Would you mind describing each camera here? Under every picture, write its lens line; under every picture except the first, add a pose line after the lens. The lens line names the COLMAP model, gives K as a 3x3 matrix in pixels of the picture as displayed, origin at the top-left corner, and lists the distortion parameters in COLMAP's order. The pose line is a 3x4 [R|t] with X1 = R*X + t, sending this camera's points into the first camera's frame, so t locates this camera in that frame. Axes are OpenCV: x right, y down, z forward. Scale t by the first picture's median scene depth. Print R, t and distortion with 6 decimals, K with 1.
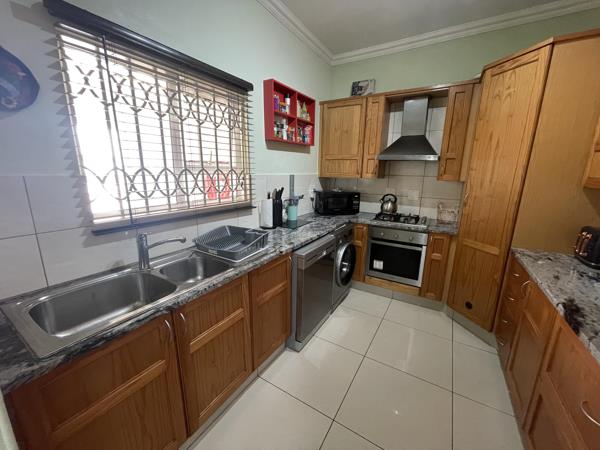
lens RADIAL K [[244.3, 0, 297.1], [0, 244.3, 224.8], [0, 0, 1]] dist [0.002239, 0.002069]
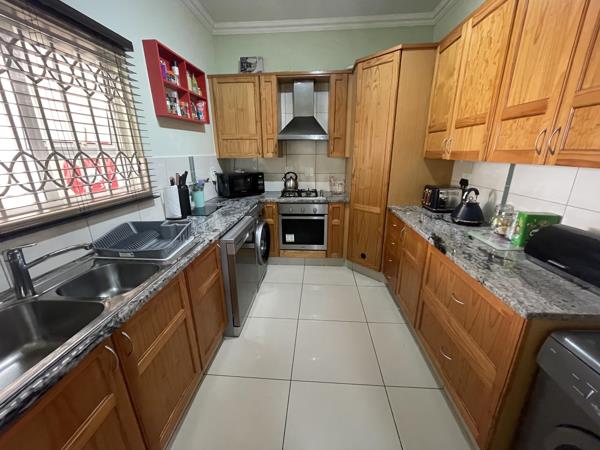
lens RADIAL K [[244.3, 0, 296.6], [0, 244.3, 225.6], [0, 0, 1]] dist [0.002239, 0.002069]
pose [[0.889314, -0.155317, 0.430112, -0.146333], [0.122466, 0.987089, 0.103231, -0.000250], [-0.440593, -0.039131, 0.896854, 0.018936]]
